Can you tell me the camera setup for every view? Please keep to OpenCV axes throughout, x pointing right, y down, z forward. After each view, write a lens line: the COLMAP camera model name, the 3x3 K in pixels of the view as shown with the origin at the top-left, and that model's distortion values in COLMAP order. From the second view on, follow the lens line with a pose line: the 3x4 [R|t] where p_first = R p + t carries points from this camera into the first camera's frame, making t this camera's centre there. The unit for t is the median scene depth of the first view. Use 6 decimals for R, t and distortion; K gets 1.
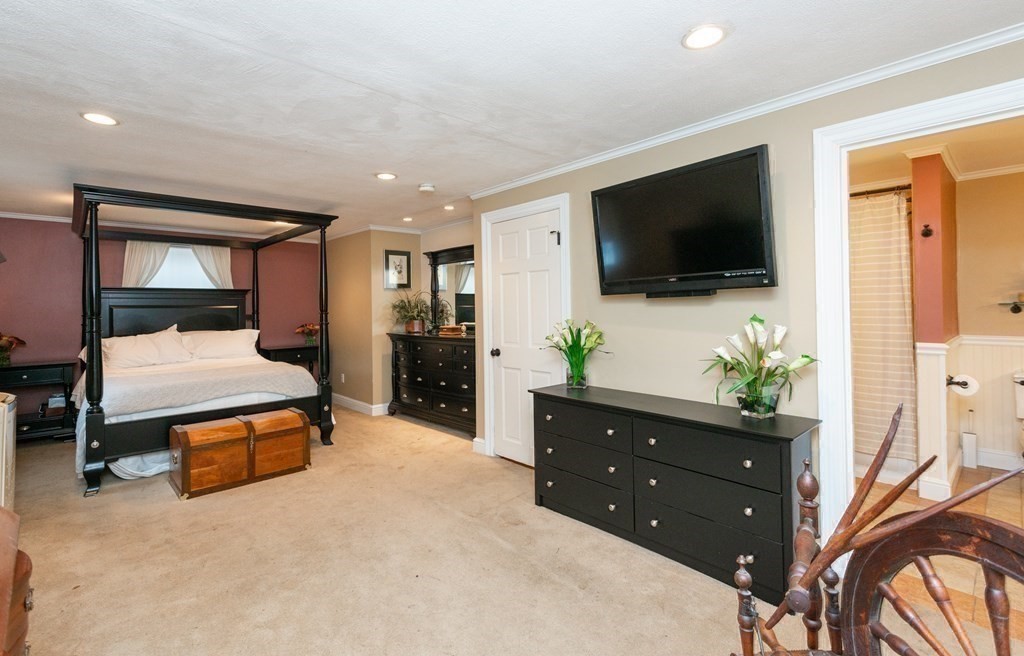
lens RADIAL K [[466.1, 0, 513.3], [0, 466.1, 302.1], [0, 0, 1]] dist [-0.000444, -0.000042]
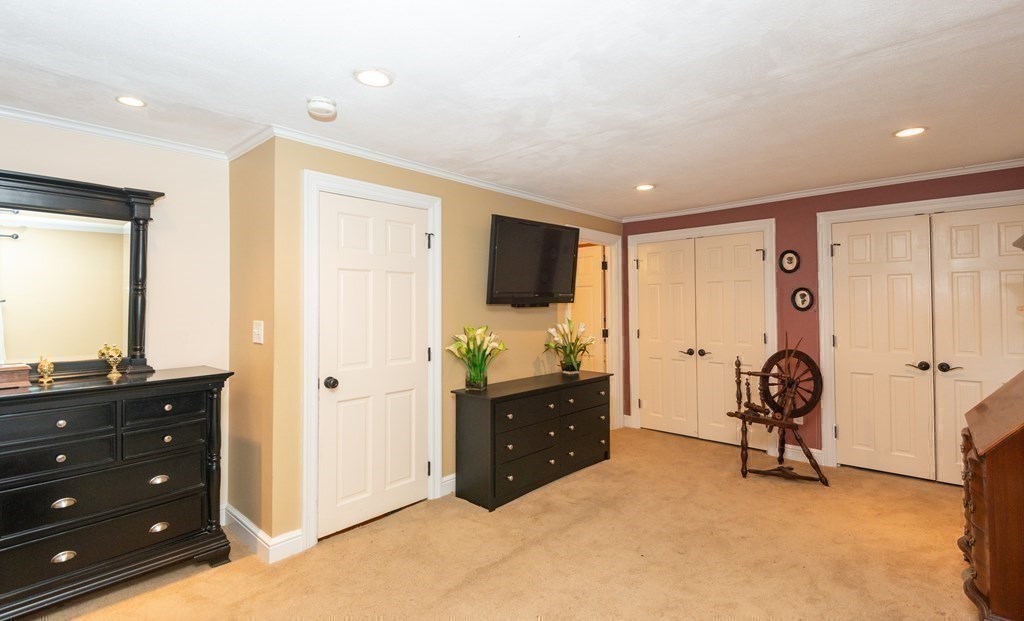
lens RADIAL K [[472.8, 0, 513.2], [0, 472.8, 298.1], [0, 0, 1]] dist [0.001131, 0.000087]
pose [[-0.094960, 0.030992, 0.994999, -0.991250], [-0.005878, 0.999480, -0.031693, 0.007166], [-0.995464, -0.008858, -0.094728, 1.058145]]
